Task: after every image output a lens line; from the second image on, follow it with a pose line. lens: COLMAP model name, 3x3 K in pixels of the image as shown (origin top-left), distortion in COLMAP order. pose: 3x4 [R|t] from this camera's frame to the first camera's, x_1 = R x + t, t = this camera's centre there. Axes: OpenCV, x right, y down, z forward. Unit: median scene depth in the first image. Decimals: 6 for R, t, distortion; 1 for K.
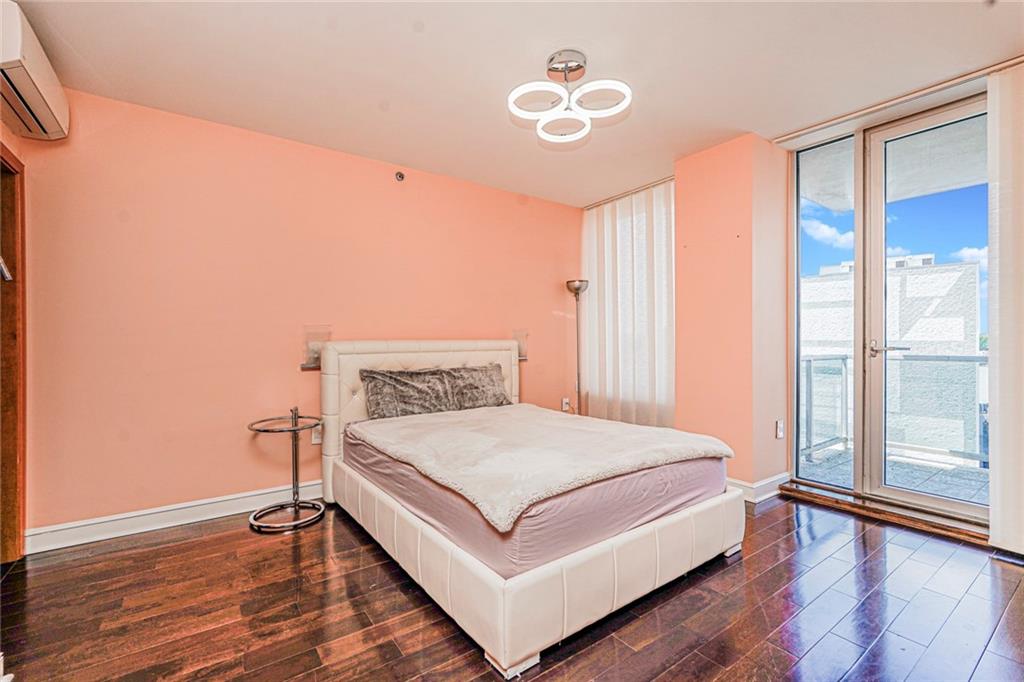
lens RADIAL K [[450.0, 0, 512.0], [0, 450.0, 341.0], [0, 0, 1]] dist [-0.020263, 0.011268]
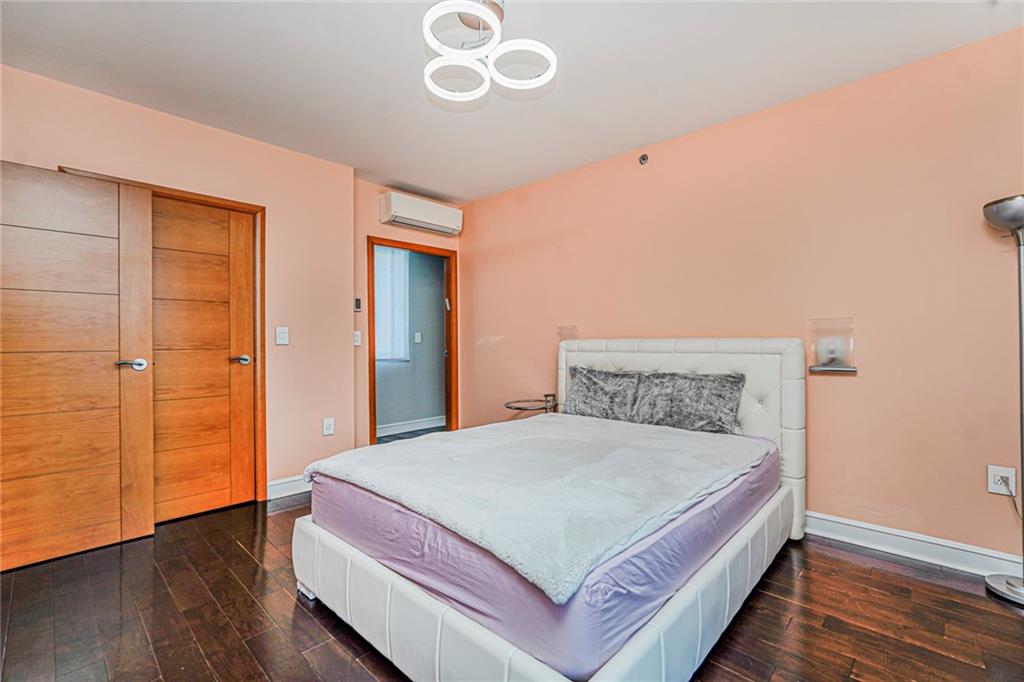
lens RADIAL K [[450.0, 0, 512.0], [0, 450.0, 341.0], [0, 0, 1]] dist [-0.020263, 0.011268]
pose [[0.197974, 0.003144, -0.980202, 1.049210], [0.002208, 0.999991, 0.003653, -0.002074], [0.980205, -0.002888, 0.197965, 0.989335]]
